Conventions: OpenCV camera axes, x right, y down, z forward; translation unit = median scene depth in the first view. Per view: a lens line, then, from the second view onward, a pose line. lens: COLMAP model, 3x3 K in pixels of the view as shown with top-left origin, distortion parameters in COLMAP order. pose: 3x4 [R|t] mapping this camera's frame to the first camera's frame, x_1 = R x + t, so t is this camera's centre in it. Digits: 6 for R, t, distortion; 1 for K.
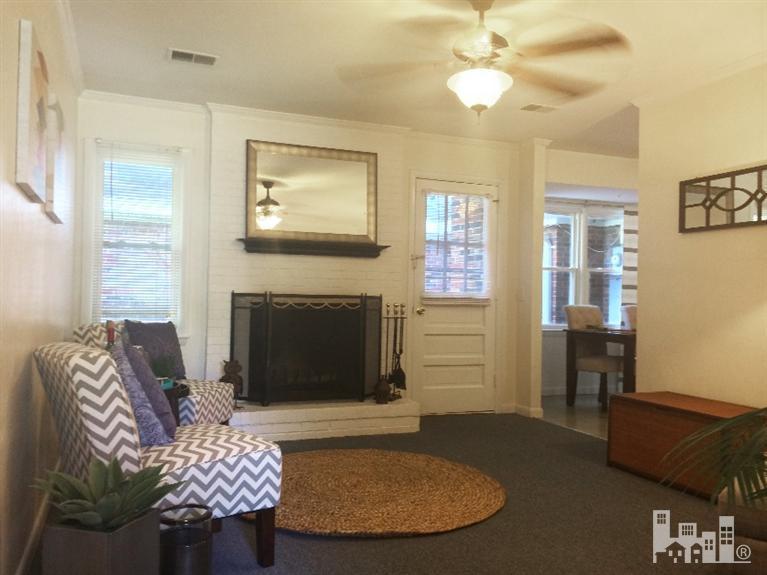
lens RADIAL K [[649.4, 0, 383.5], [0, 649.4, 287.5], [0, 0, 1]] dist [0.090769, -0.114487]
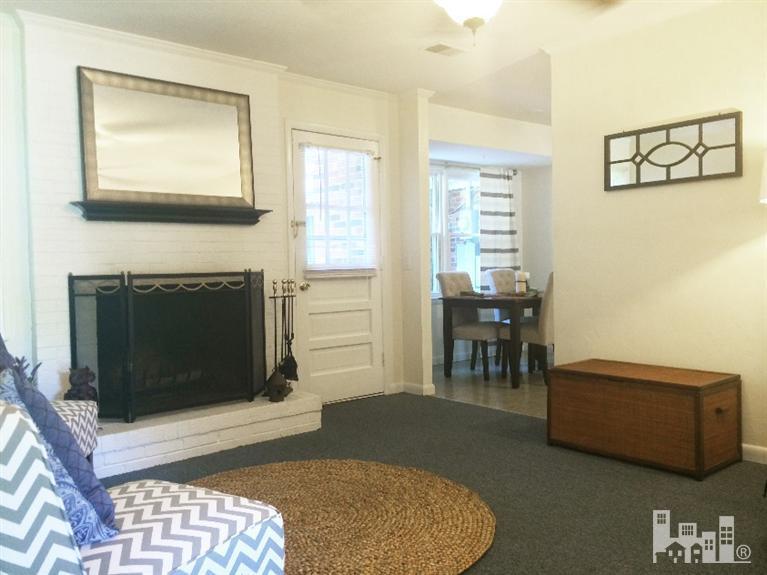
lens RADIAL K [[649.4, 0, 383.5], [0, 649.4, 287.5], [0, 0, 1]] dist [0.090769, -0.114487]
pose [[0.946860, -0.050799, 0.317611, -0.130950], [0.035276, 0.997894, 0.054439, -0.006413], [-0.319707, -0.040342, 0.946657, 0.176151]]
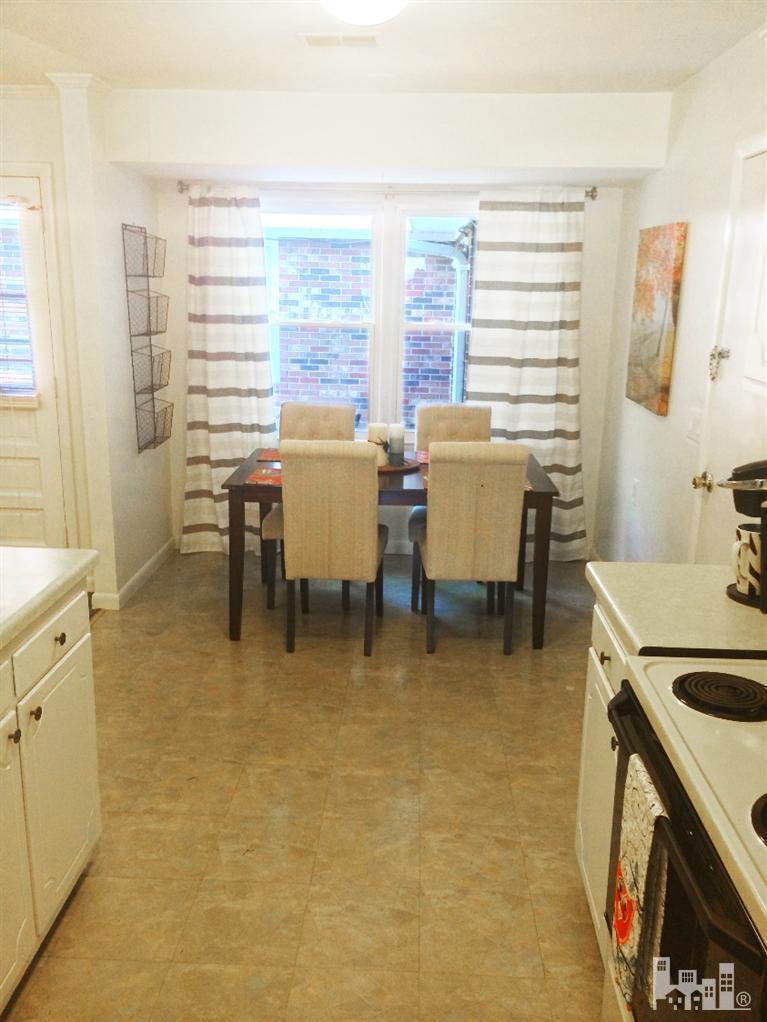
lens RADIAL K [[865.3, 0, 383.5], [0, 865.3, 511.0], [0, 0, 1]] dist [0.090769, -0.114487]
pose [[0.911393, 0.105027, -0.397911, 0.867791], [0.002262, 0.965594, 0.260045, -0.096093], [0.411532, -0.237903, 0.879798, 0.515099]]
